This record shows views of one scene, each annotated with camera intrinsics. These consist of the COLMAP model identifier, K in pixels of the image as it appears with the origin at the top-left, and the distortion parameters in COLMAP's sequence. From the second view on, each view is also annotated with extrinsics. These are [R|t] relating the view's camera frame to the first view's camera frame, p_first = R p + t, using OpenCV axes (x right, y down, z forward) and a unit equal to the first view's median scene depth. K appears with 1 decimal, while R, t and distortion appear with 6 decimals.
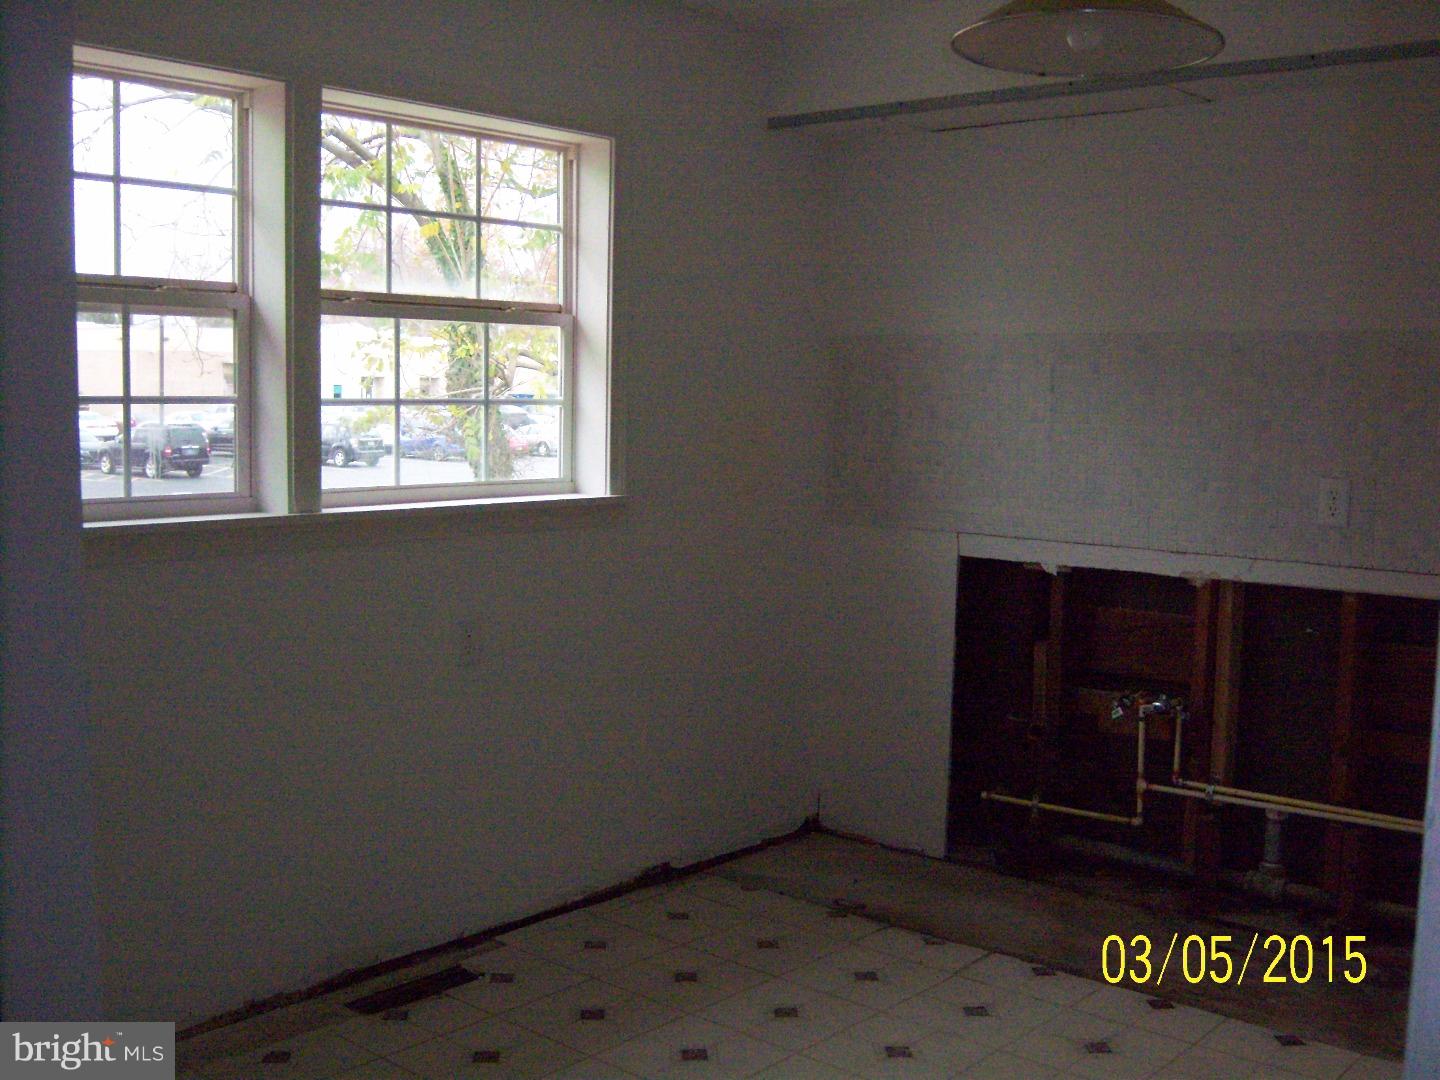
lens RADIAL K [[1551.5, 0, 720.0], [0, 1551.5, 540.0], [0, 0, 1]] dist [-0.116863, 0.055229]
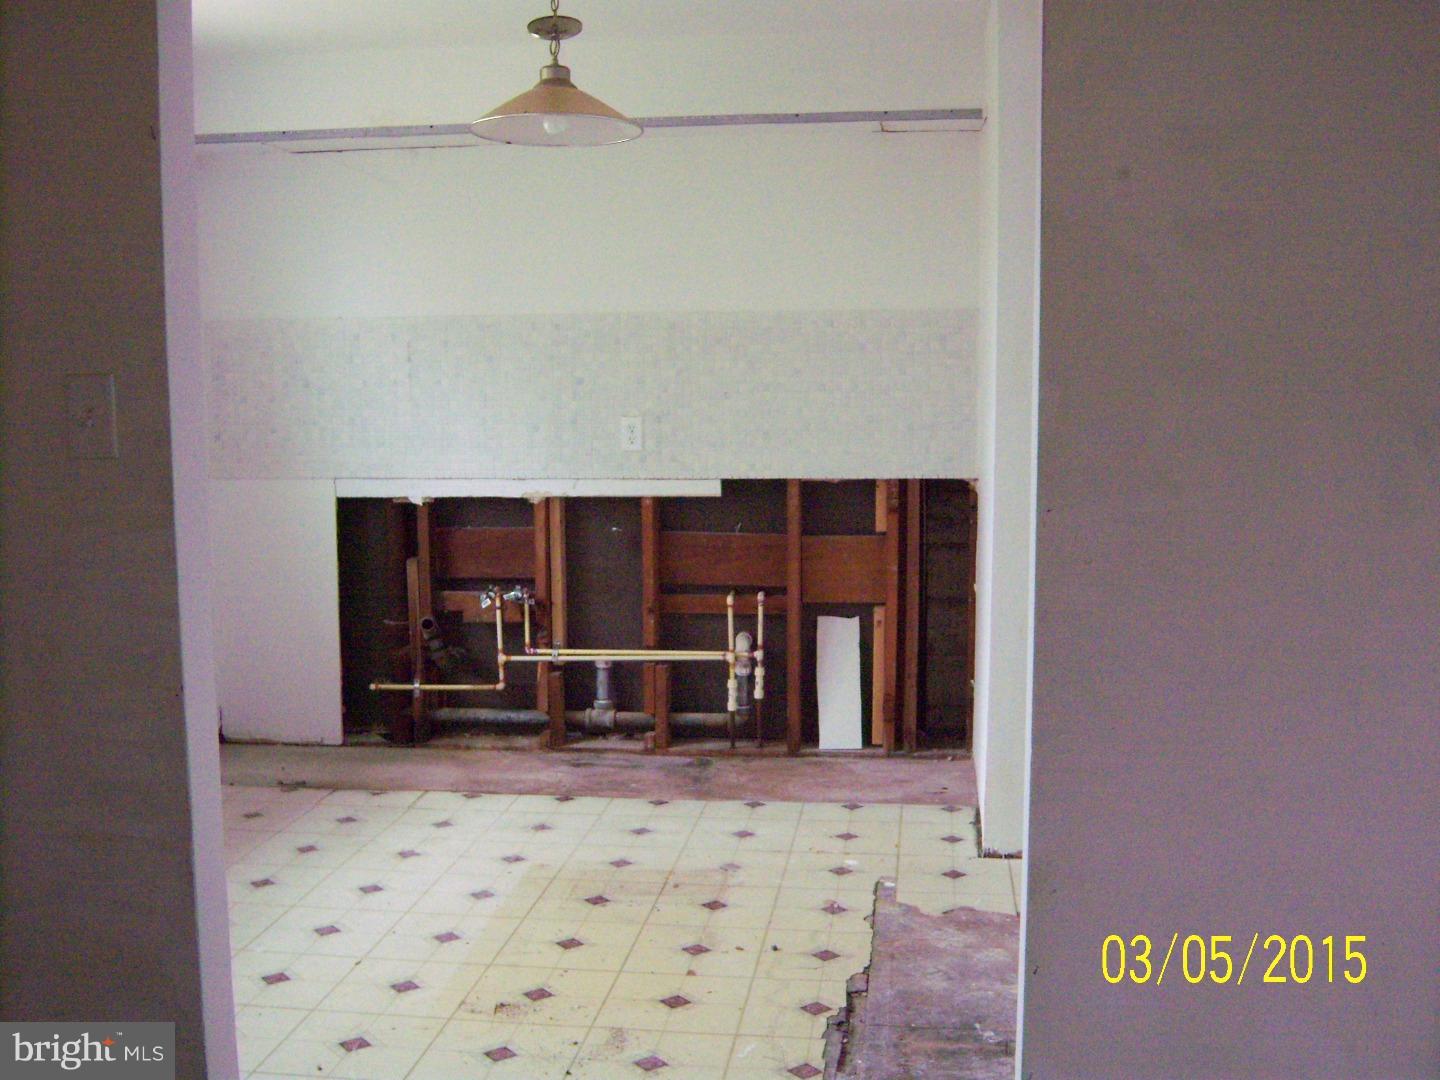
lens RADIAL K [[1551.5, 0, 720.0], [0, 1551.5, 540.0], [0, 0, 1]] dist [-0.116863, 0.055229]
pose [[0.836792, -0.083653, 0.541093, -0.285269], [0.075569, 0.996447, 0.037185, 0.023552], [-0.542281, 0.009774, 0.840140, -0.225222]]
